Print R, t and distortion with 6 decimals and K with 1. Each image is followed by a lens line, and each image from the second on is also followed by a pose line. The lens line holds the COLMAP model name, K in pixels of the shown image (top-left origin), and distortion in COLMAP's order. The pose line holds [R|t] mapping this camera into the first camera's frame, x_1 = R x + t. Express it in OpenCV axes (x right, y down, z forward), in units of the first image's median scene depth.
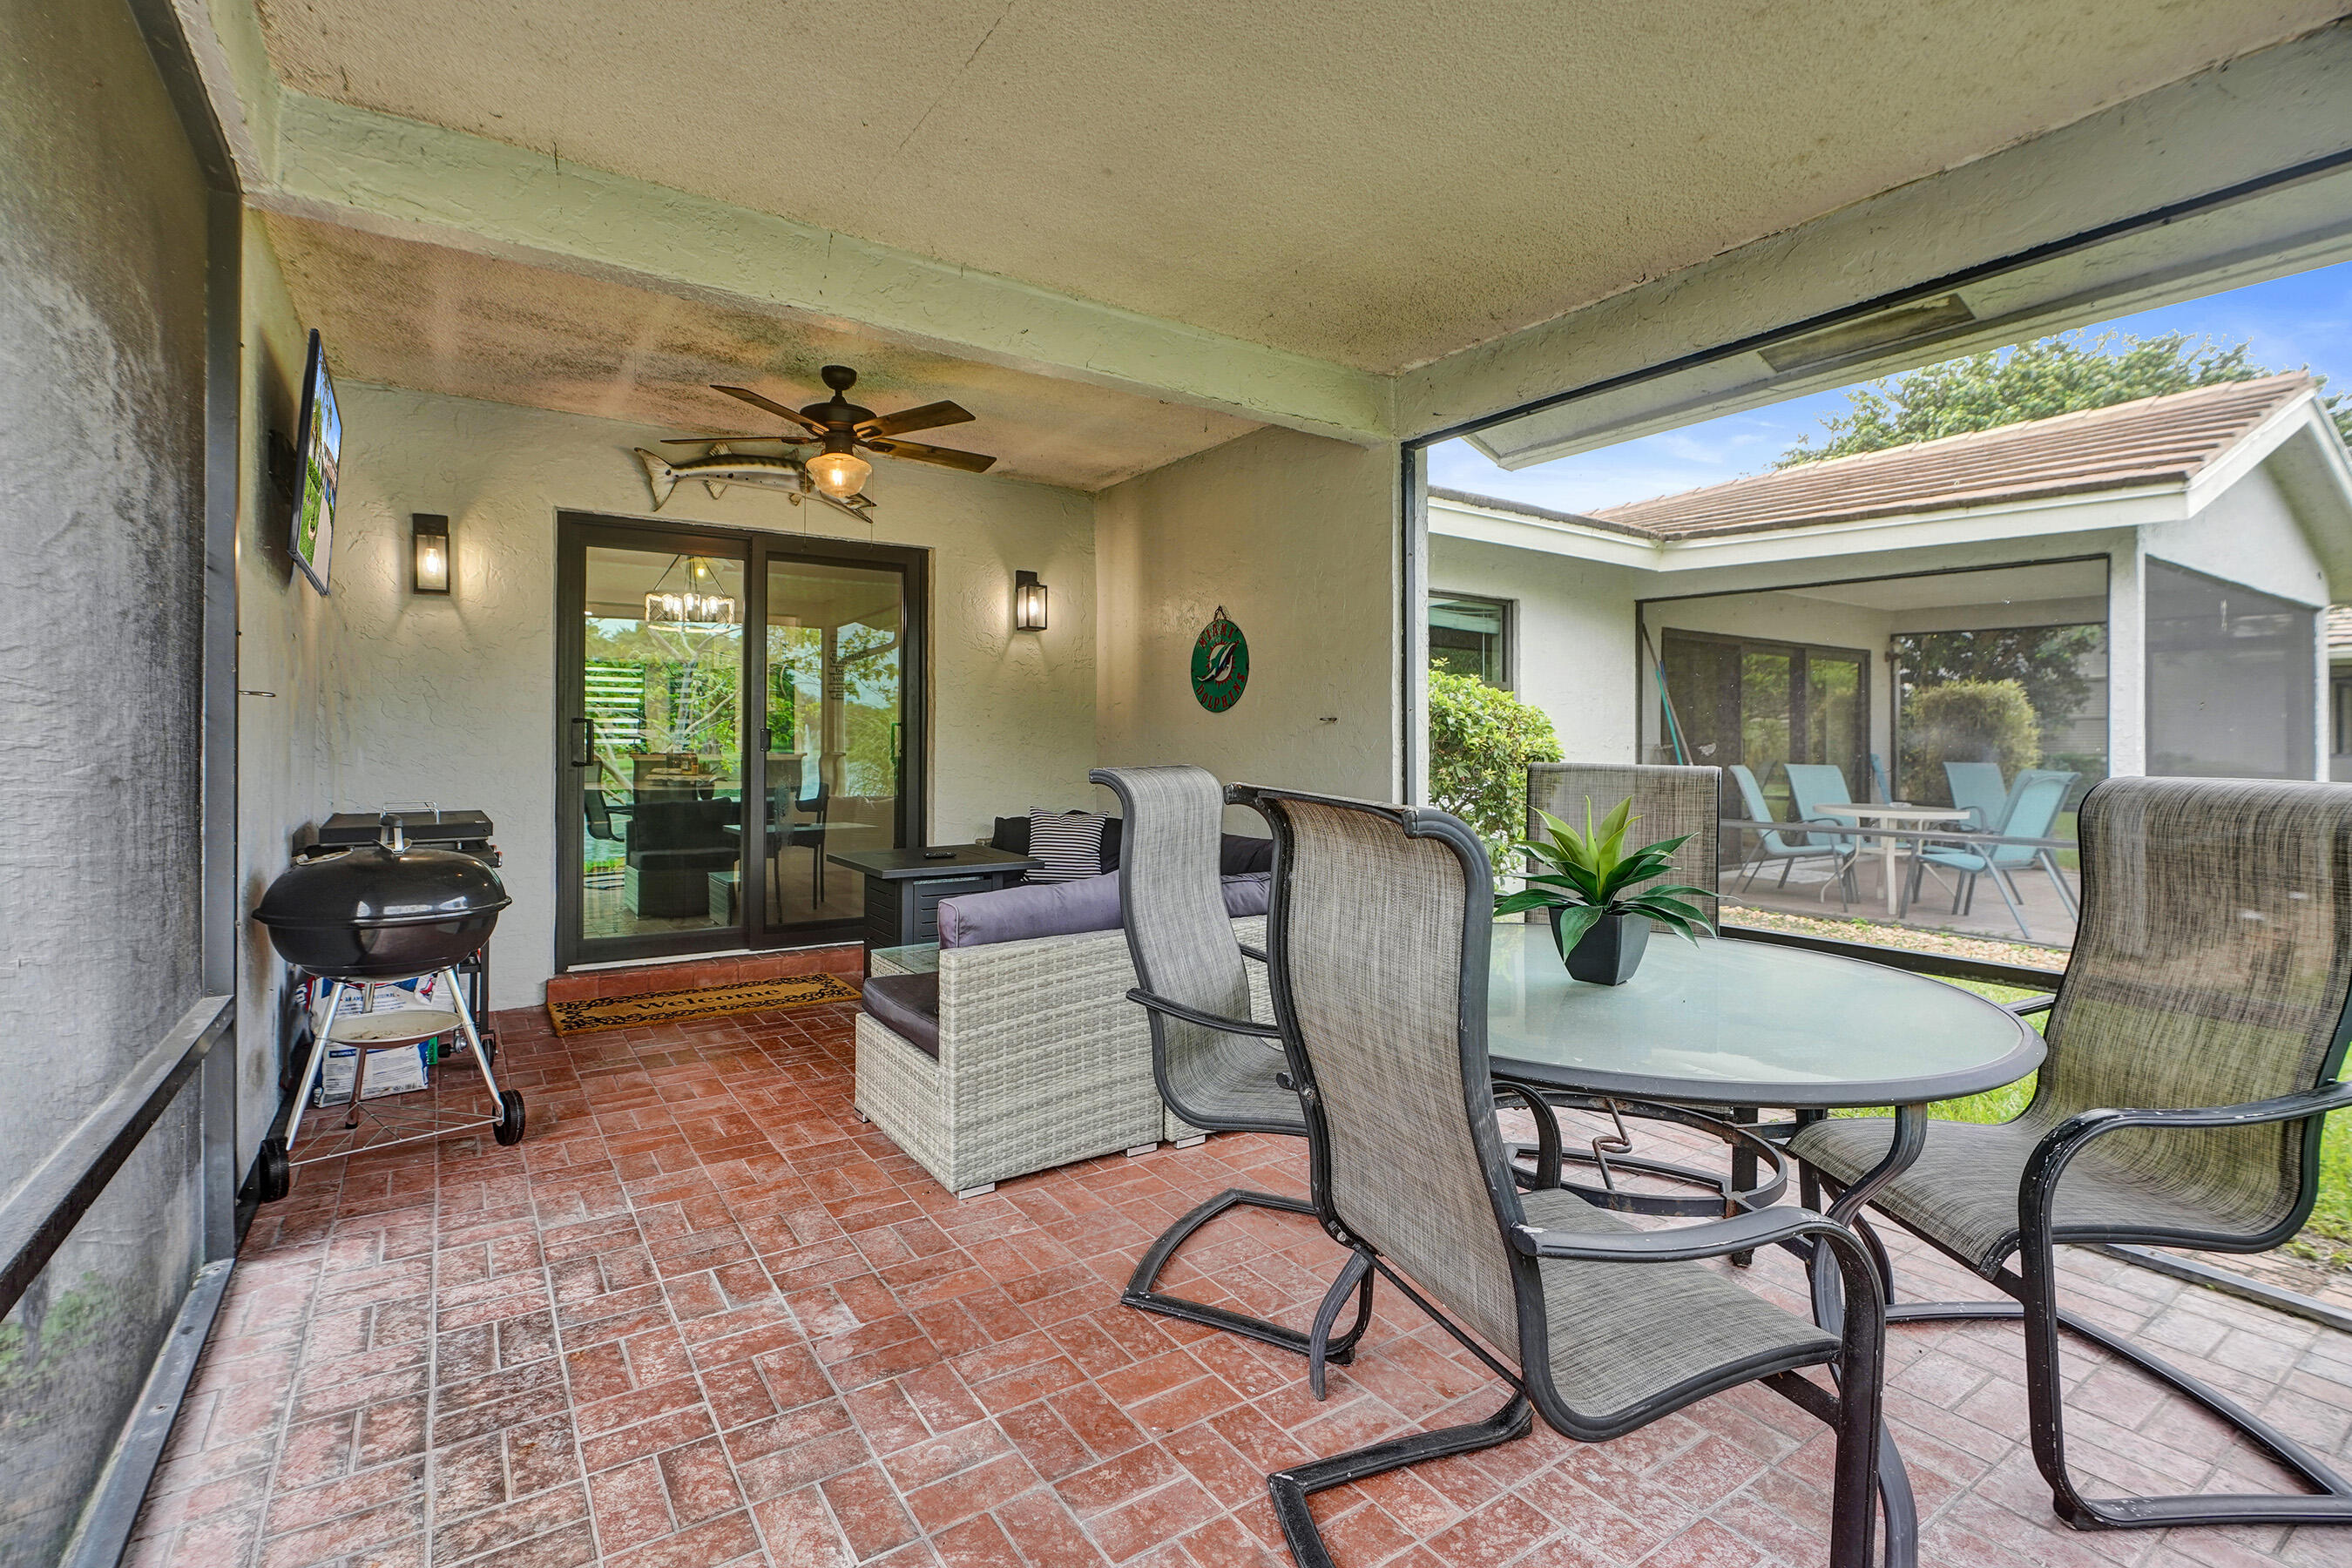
lens RADIAL K [[1088.9, 0, 1166.8], [0, 1088.9, 738.4], [0, 0, 1]] dist [0.000147, 0.000819]
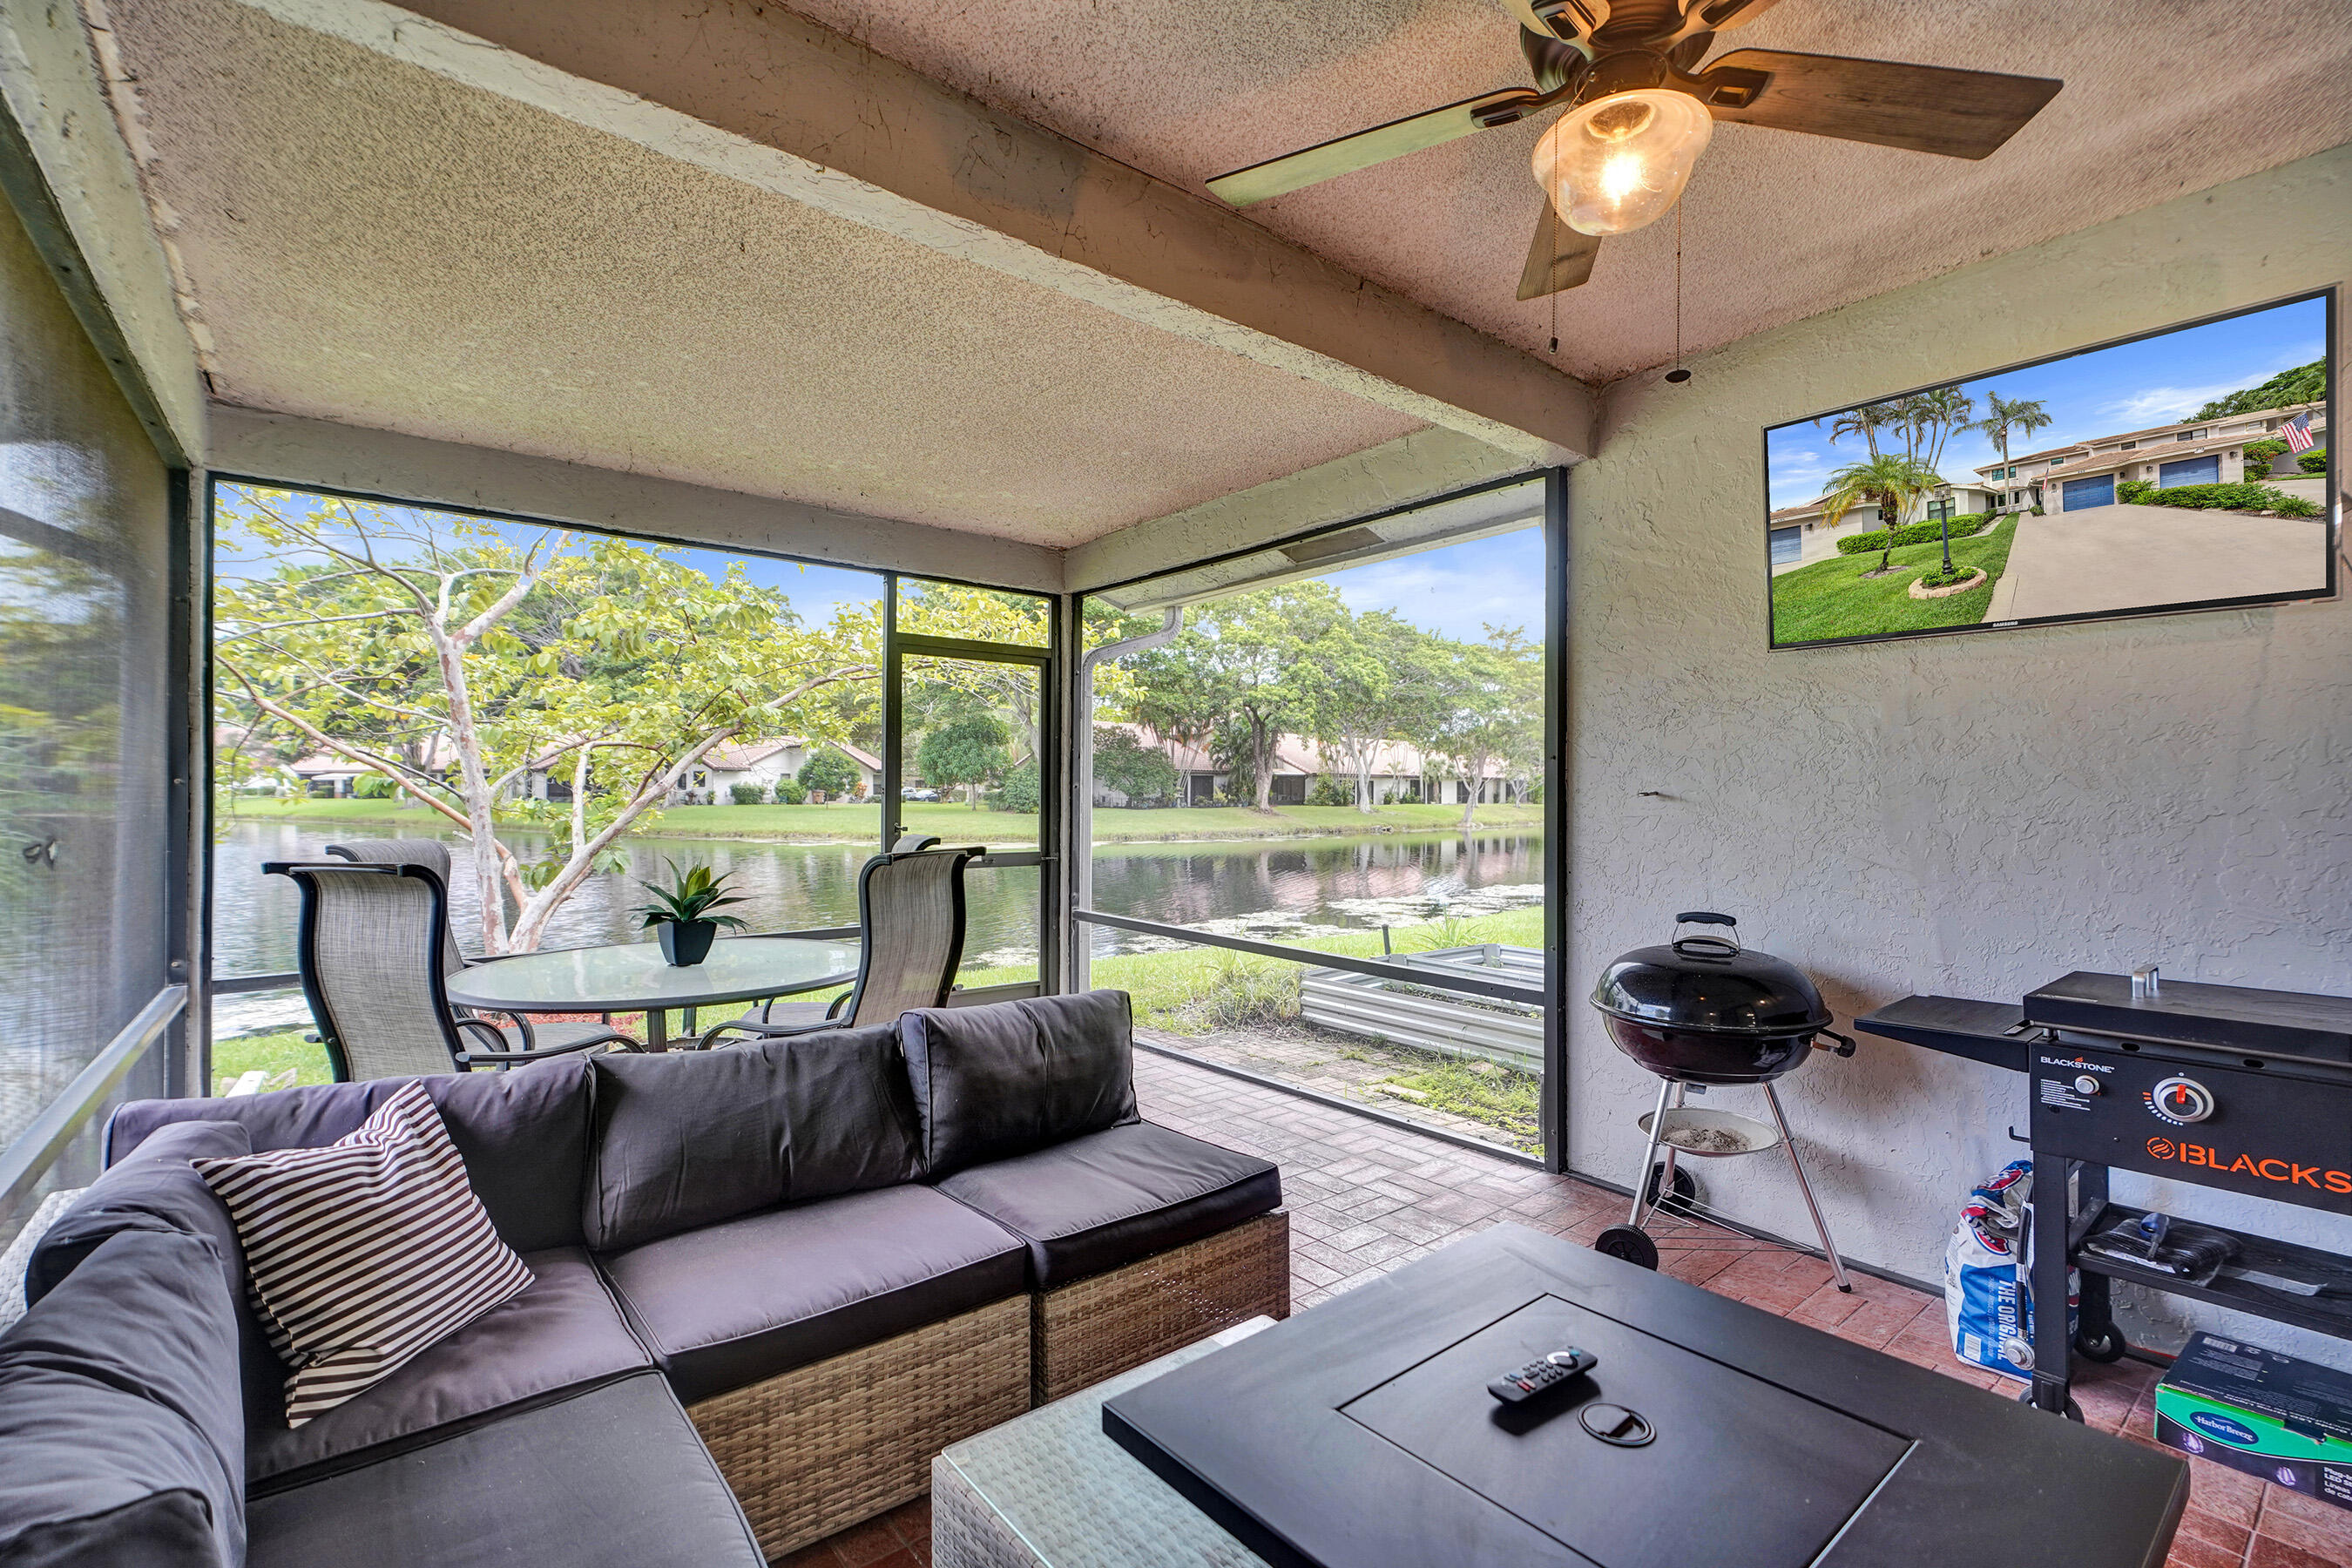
lens RADIAL K [[1053.0, 0, 1176.0], [0, 1053.0, 784.0], [0, 0, 1]] dist [0.002507, 0.000974]
pose [[-0.996963, -0.009015, -0.077355, -0.153213], [-0.008399, 0.999930, -0.008289, -0.030428], [0.077424, -0.007614, -0.996969, 1.752883]]
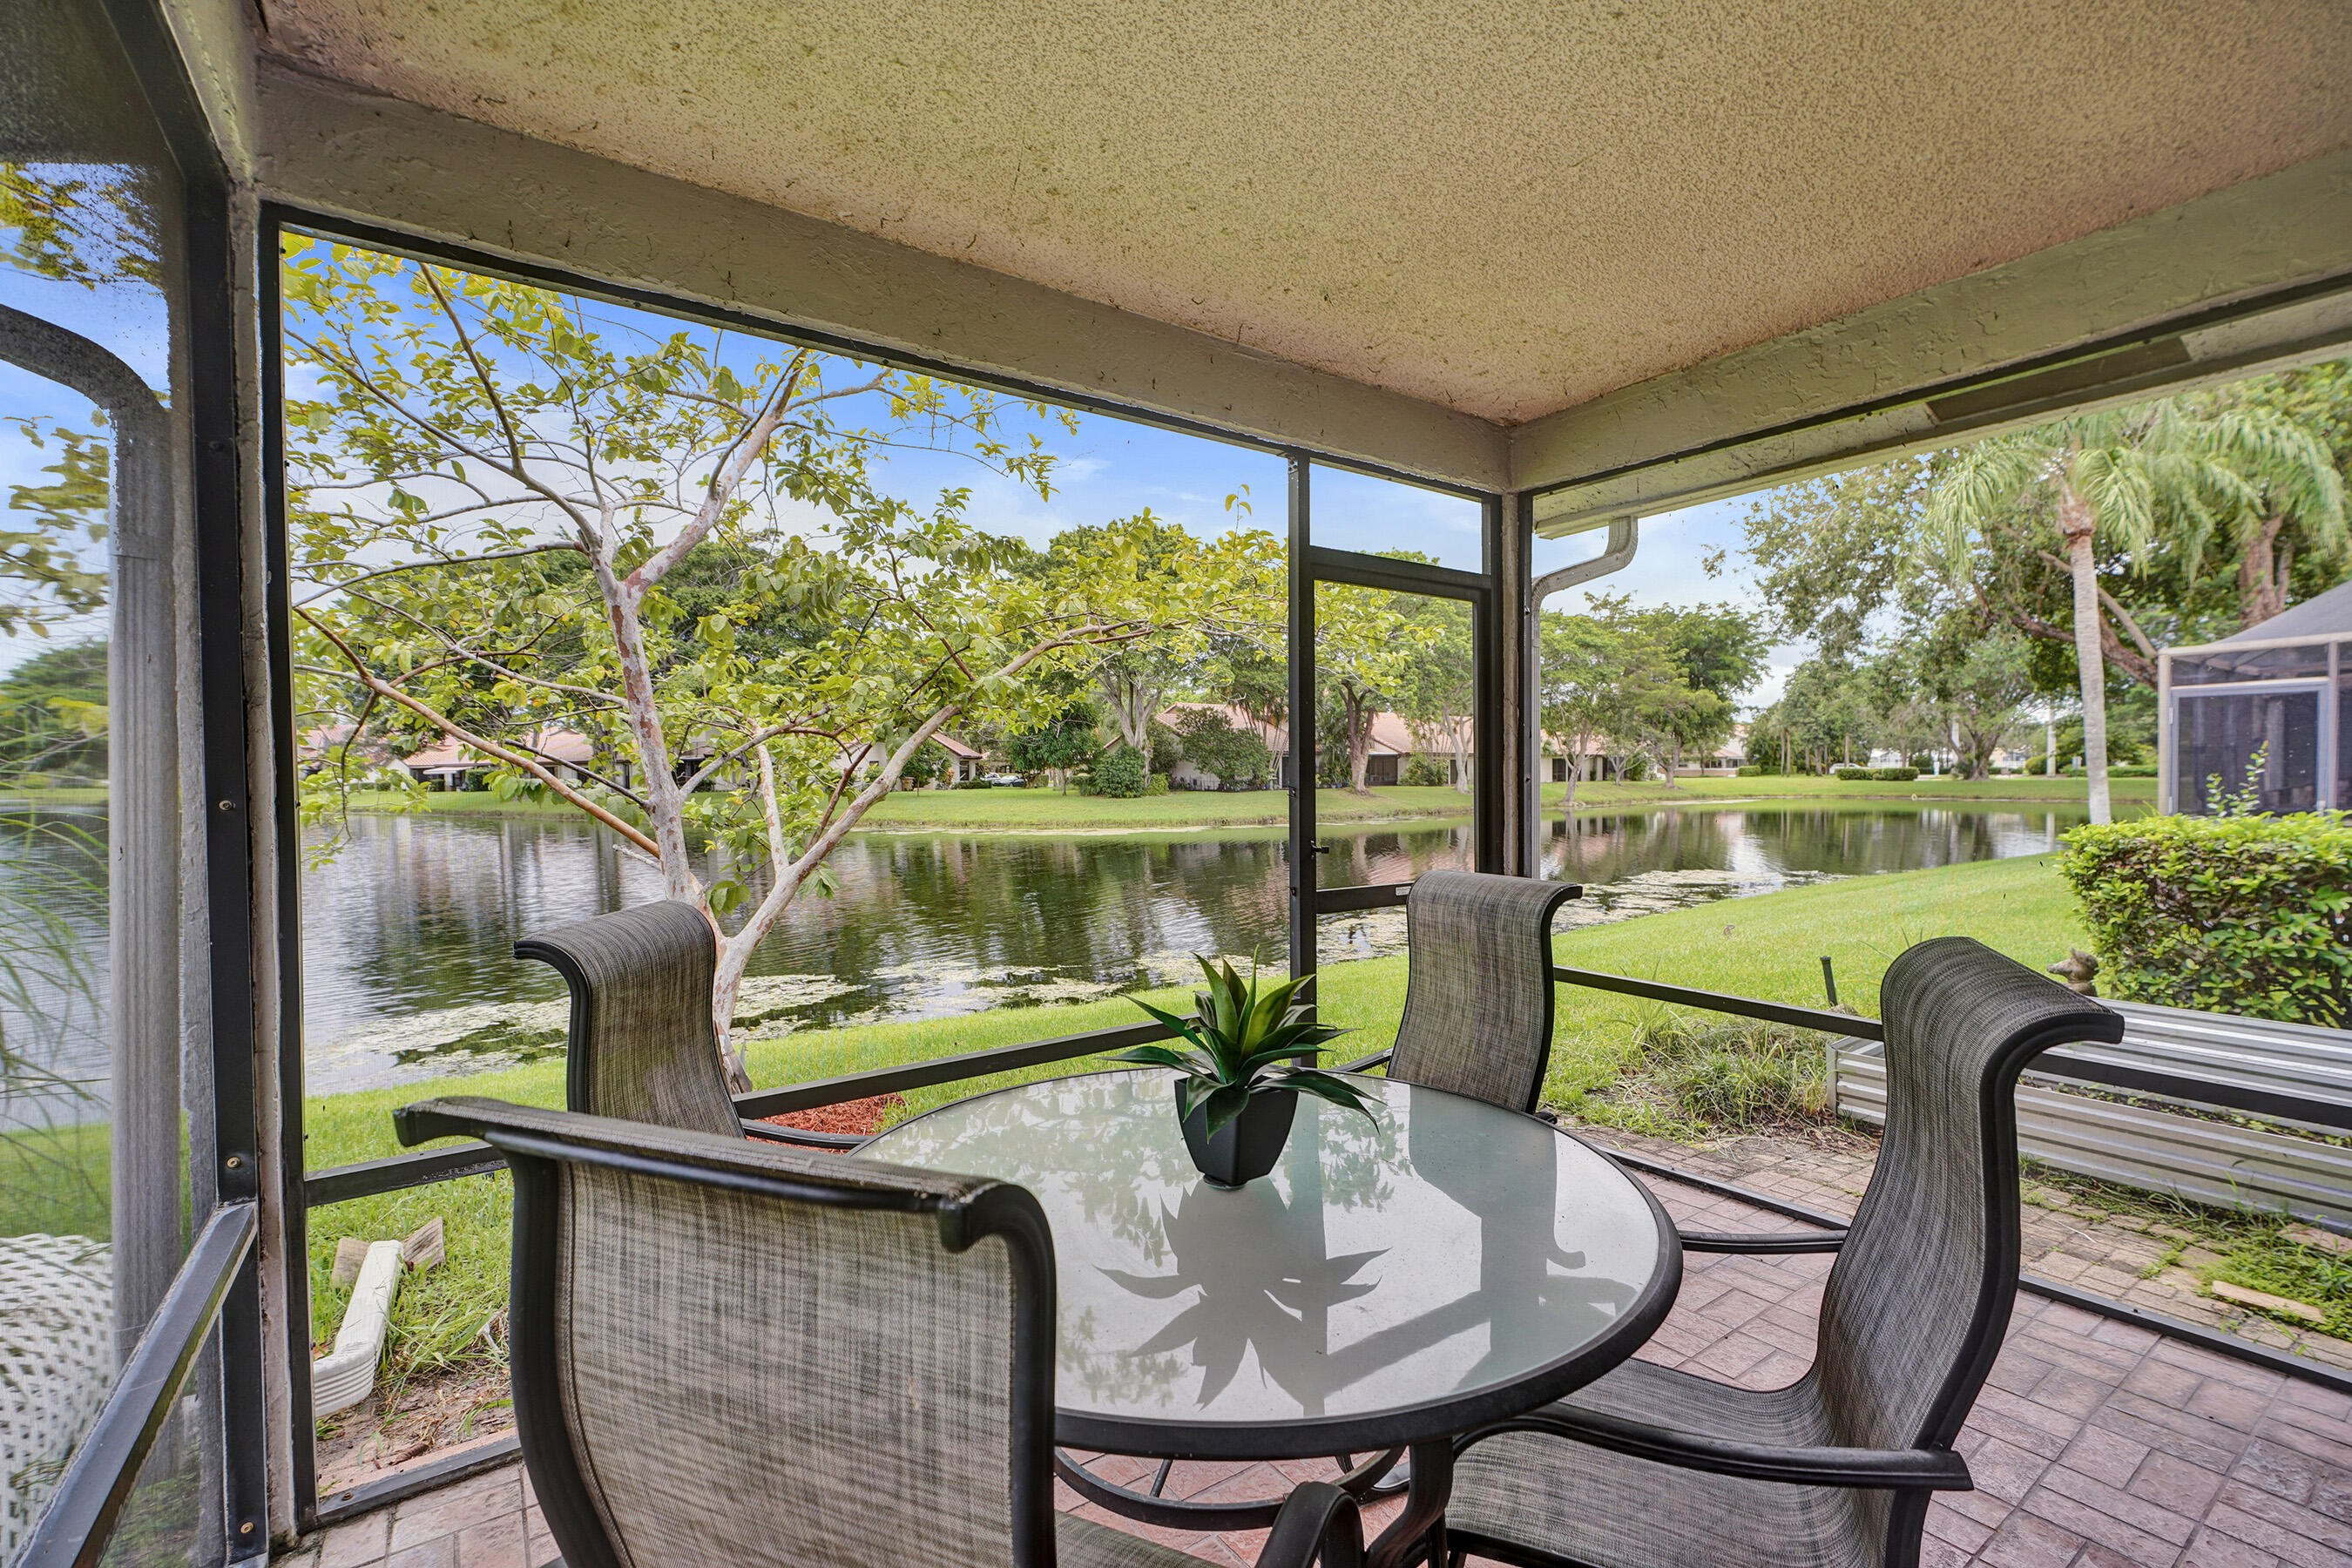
lens RADIAL K [[1048.6, 0, 1182.9], [0, 1048.6, 792.0], [0, 0, 1]] dist [0.000192, 0.000228]
pose [[-0.999812, 0.005721, -0.018525, 0.285972], [0.005410, 0.999845, 0.016765, -0.047320], [0.018618, 0.016662, -0.999688, 1.161761]]
